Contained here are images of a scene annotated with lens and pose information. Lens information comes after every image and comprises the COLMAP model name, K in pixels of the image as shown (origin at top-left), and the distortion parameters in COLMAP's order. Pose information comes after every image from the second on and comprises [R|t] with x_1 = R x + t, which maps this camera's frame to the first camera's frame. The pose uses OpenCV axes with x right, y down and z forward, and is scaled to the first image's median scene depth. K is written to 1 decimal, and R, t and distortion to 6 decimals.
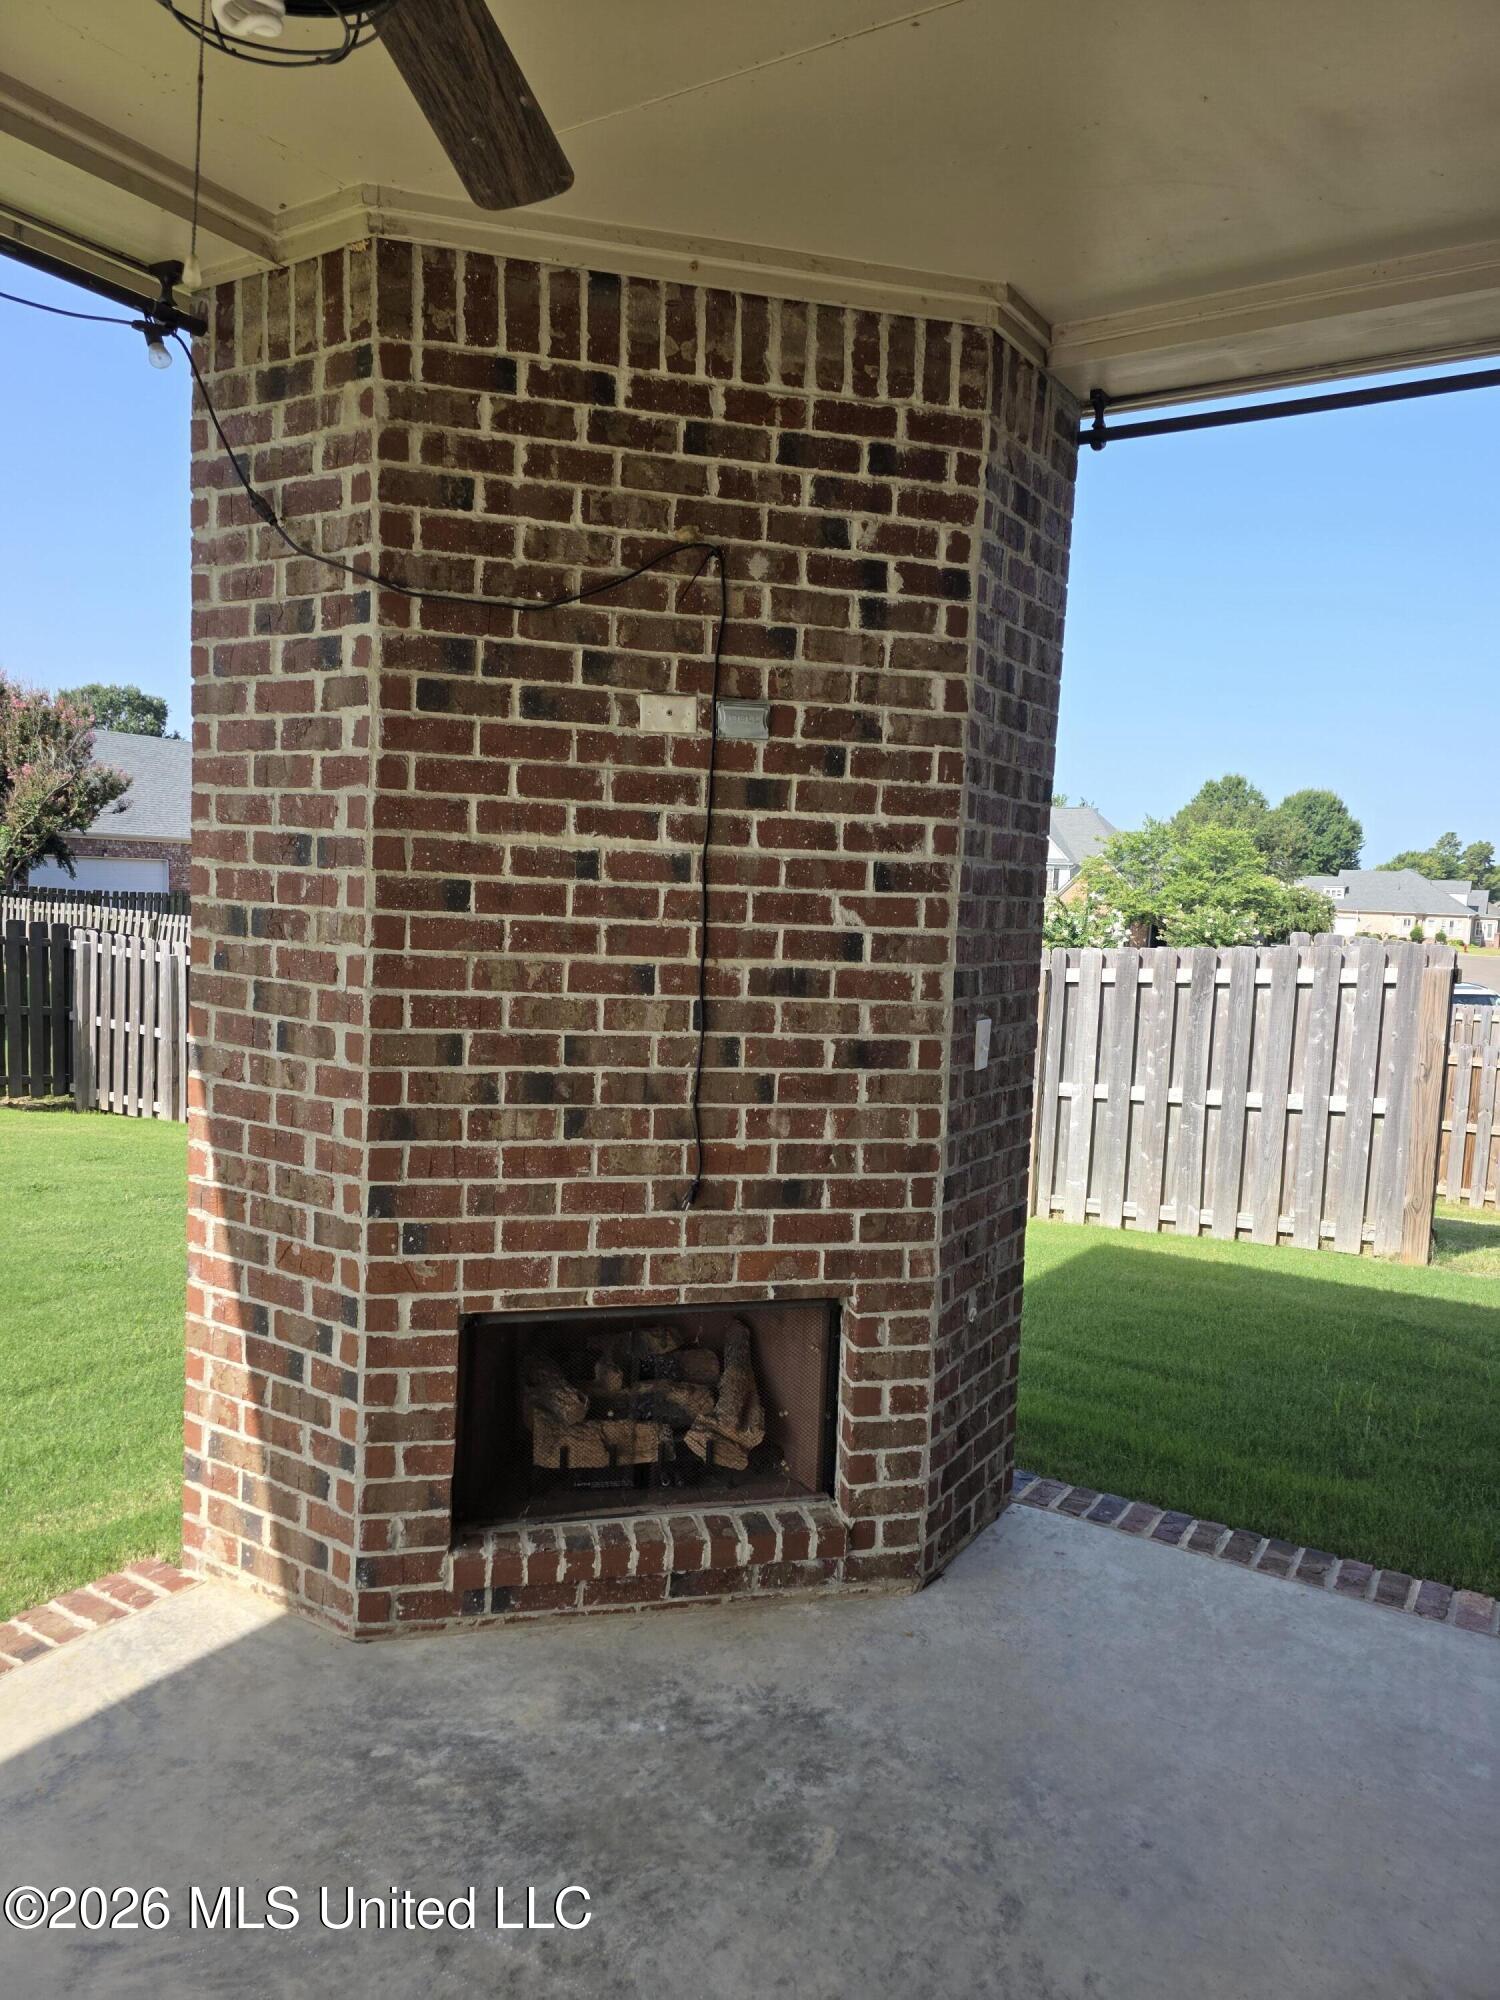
lens RADIAL K [[1329.9, 0, 750.0], [0, 1329.9, 1000.0], [0, 0, 1]] dist [0.057664, -0.048626]
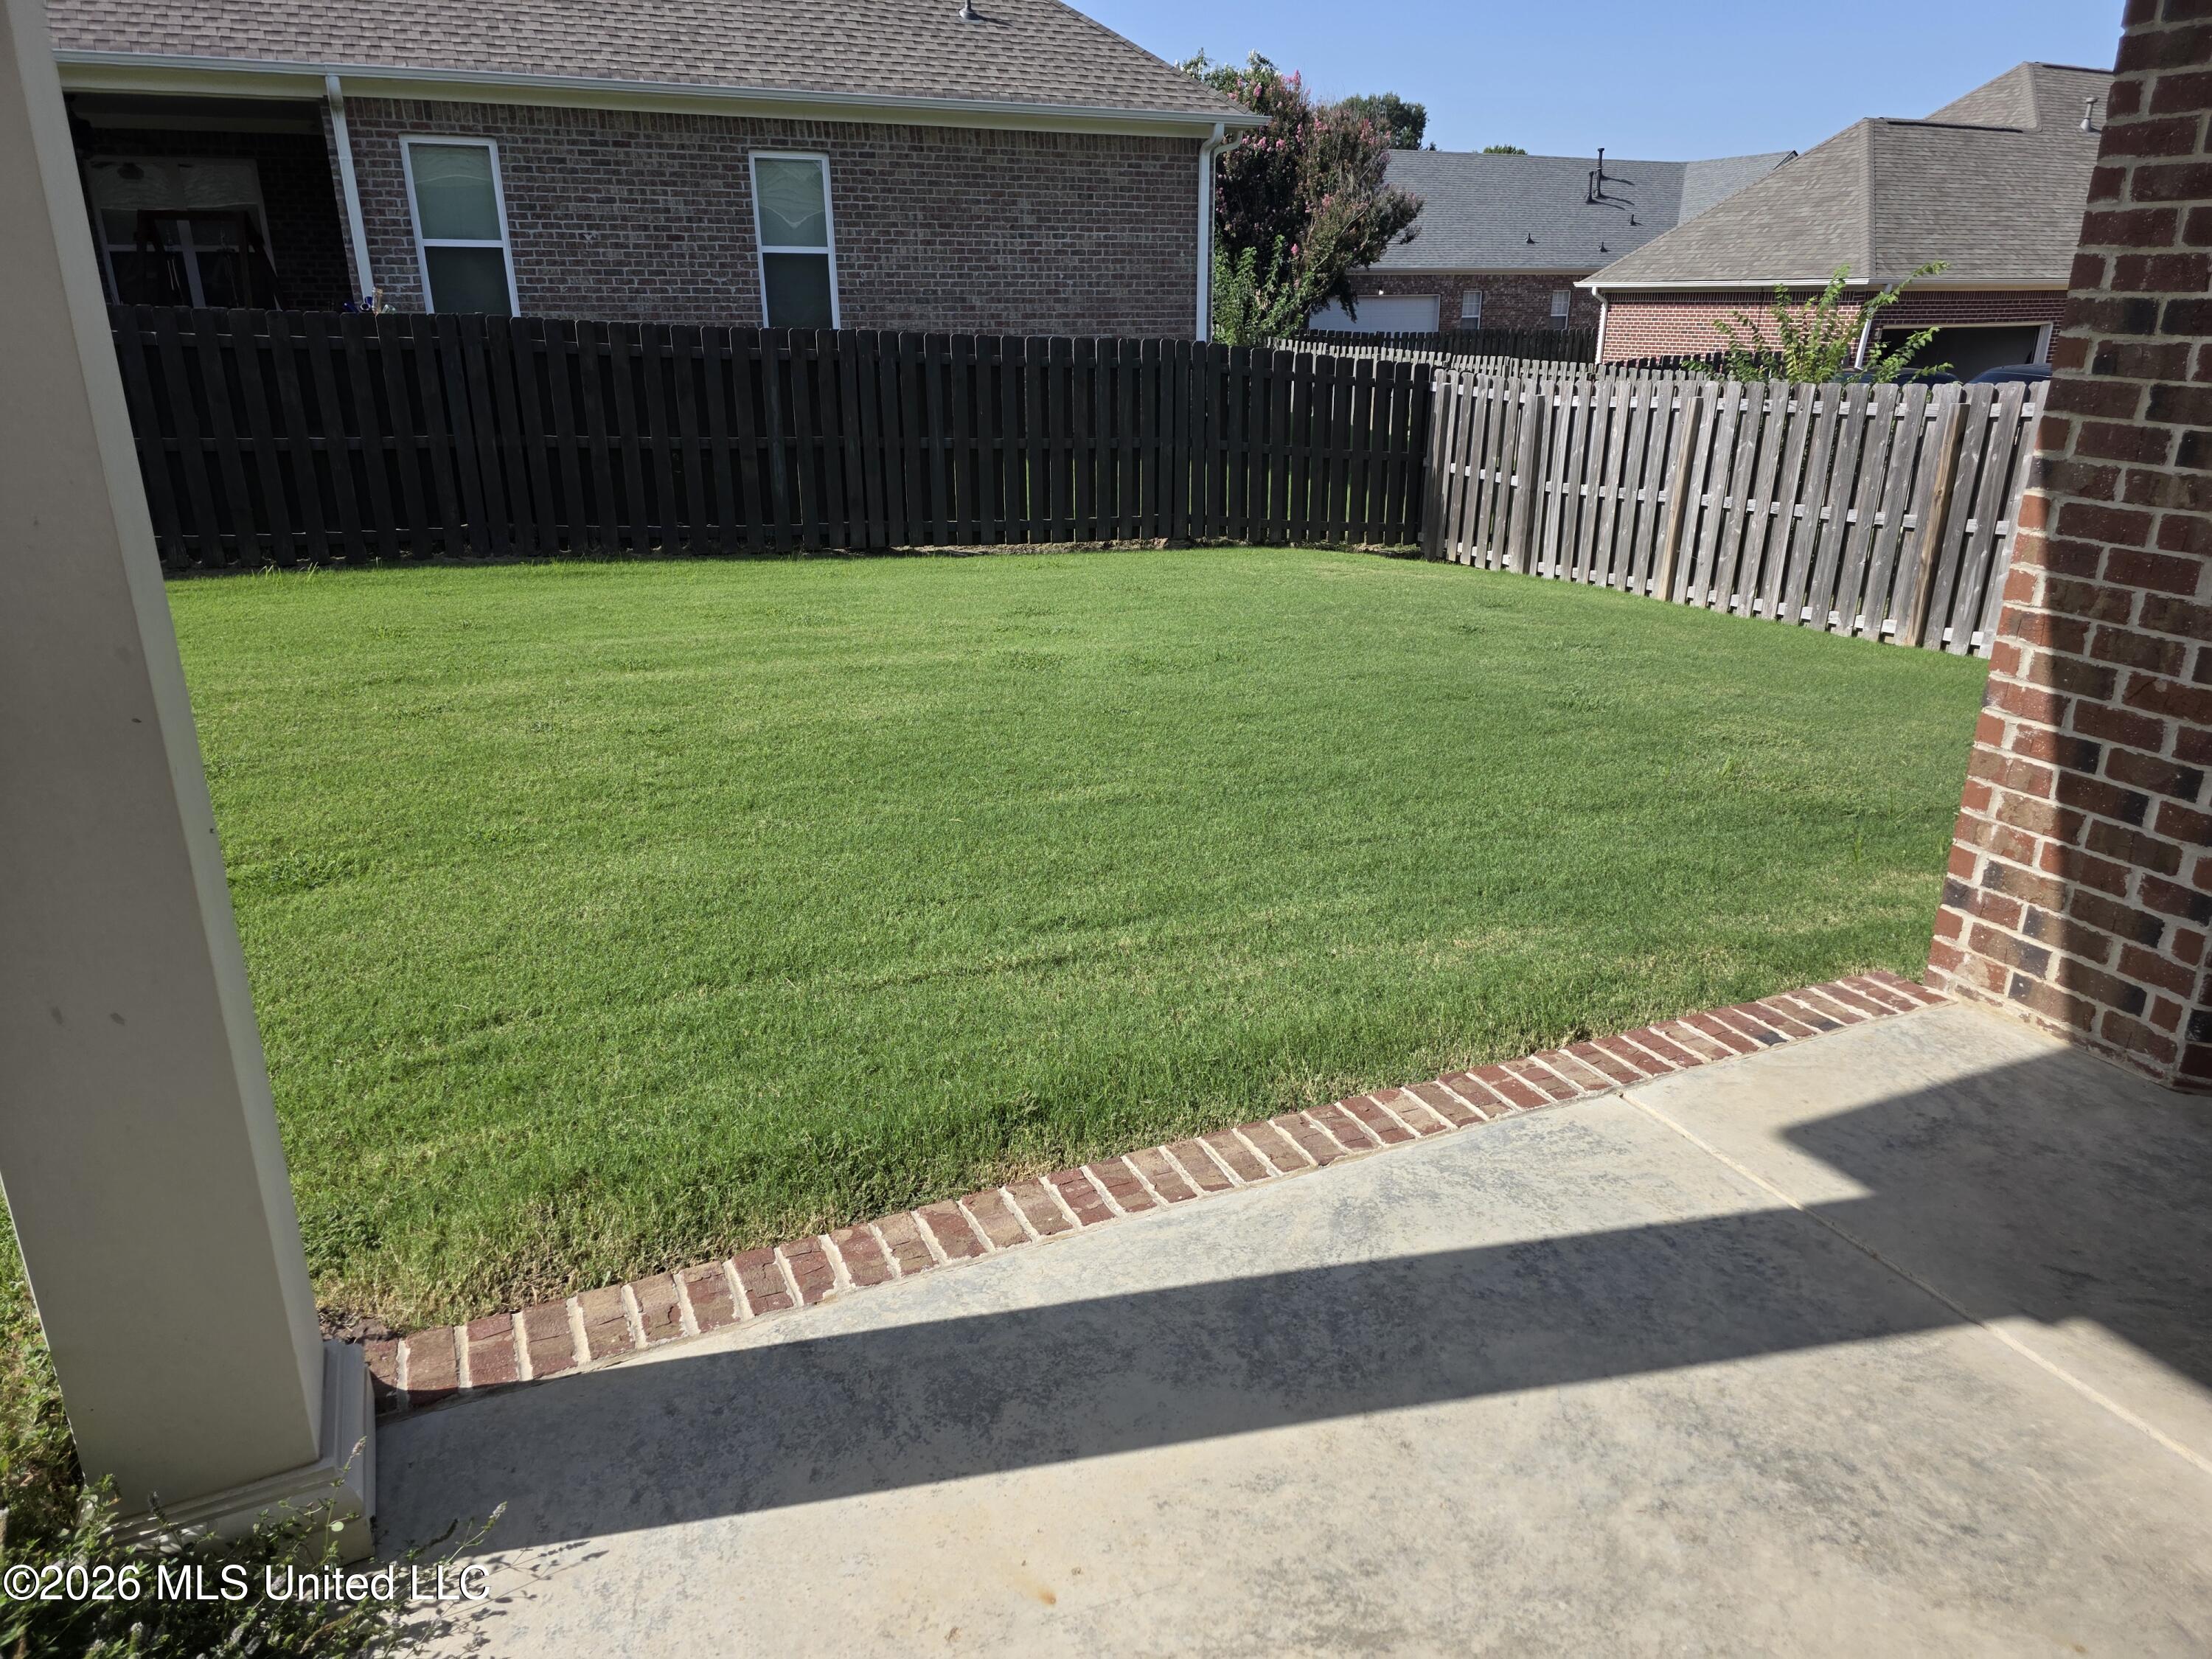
lens RADIAL K [[1470.9, 0, 1108.5], [0, 1470.9, 816.8], [0, 0, 1]] dist [0.057664, -0.048626]
pose [[0.835577, 0.140186, -0.531186, -0.366596], [-0.011088, 0.971001, 0.238817, 0.033382], [0.549261, -0.193660, 0.812901, -0.246712]]
